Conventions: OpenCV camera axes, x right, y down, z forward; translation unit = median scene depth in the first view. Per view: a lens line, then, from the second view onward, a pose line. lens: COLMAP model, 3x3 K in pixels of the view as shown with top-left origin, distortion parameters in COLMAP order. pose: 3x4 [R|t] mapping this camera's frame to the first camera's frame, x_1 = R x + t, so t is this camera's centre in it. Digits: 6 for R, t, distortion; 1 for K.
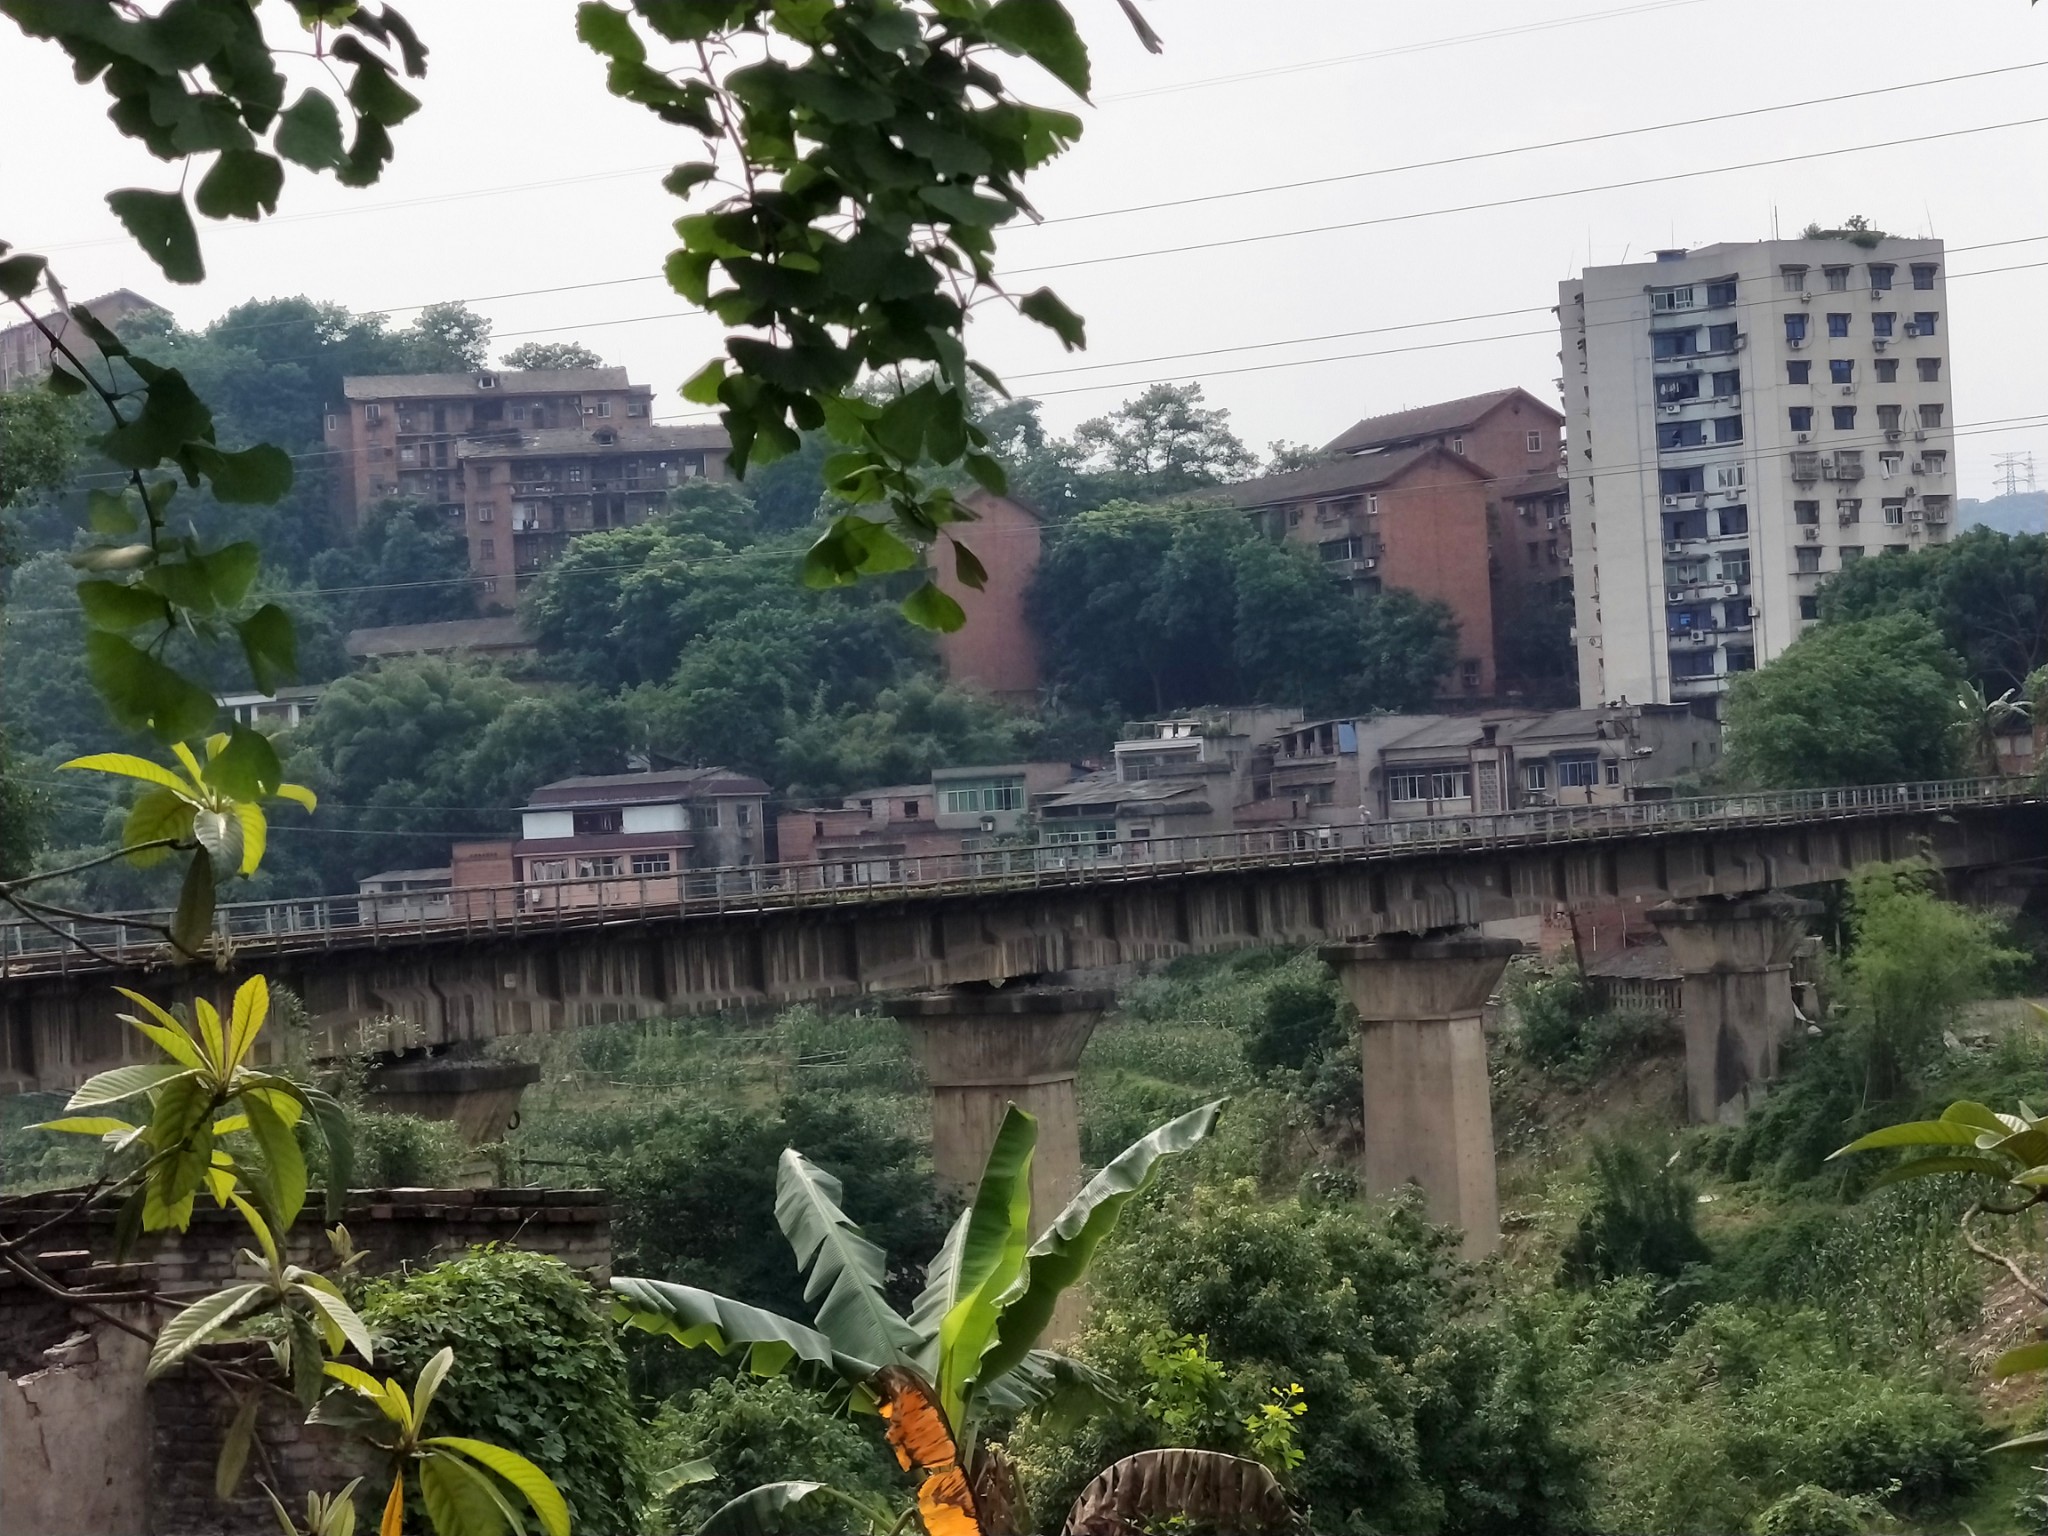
lens RADIAL K [[1909.7, 0, 1024.0], [0, 1909.7, 768.0], [0, 0, 1]] dist [-0.267440, -0.003654]
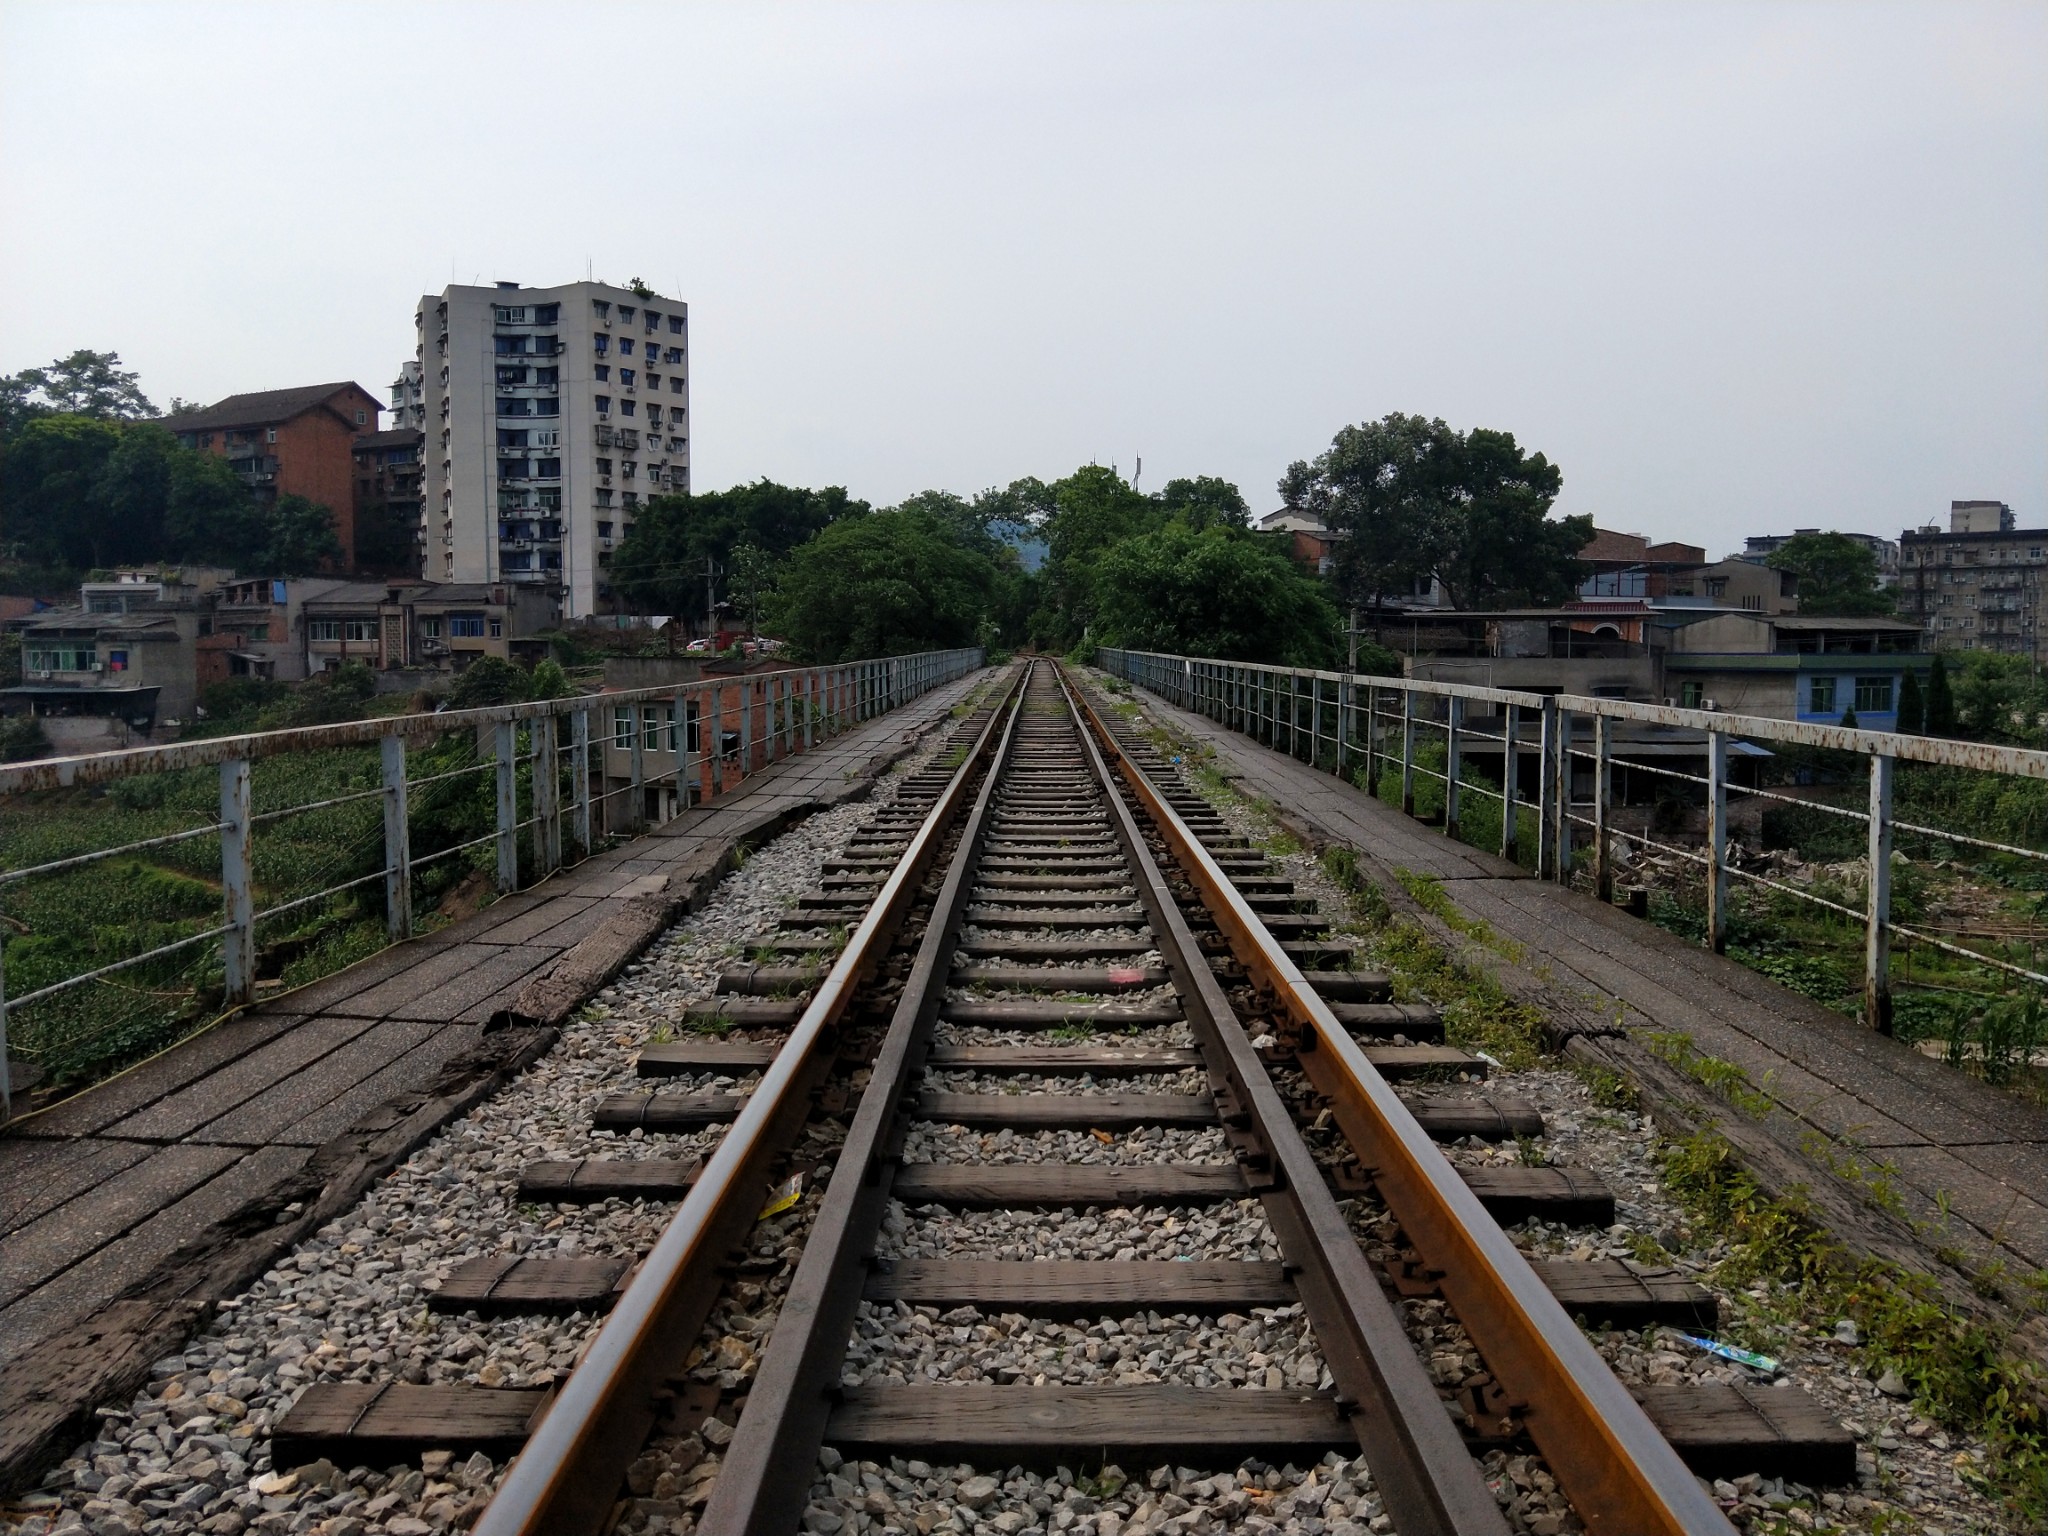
lens RADIAL K [[1501.8, 0, 1024.0], [0, 1501.8, 768.0], [0, 0, 1]] dist [-0.077859, 0.045951]
pose [[0.830218, 0.010262, 0.557344, 0.033411], [-0.065100, 0.994774, 0.078657, -0.011200], [-0.553624, -0.101586, 0.826548, -0.267023]]
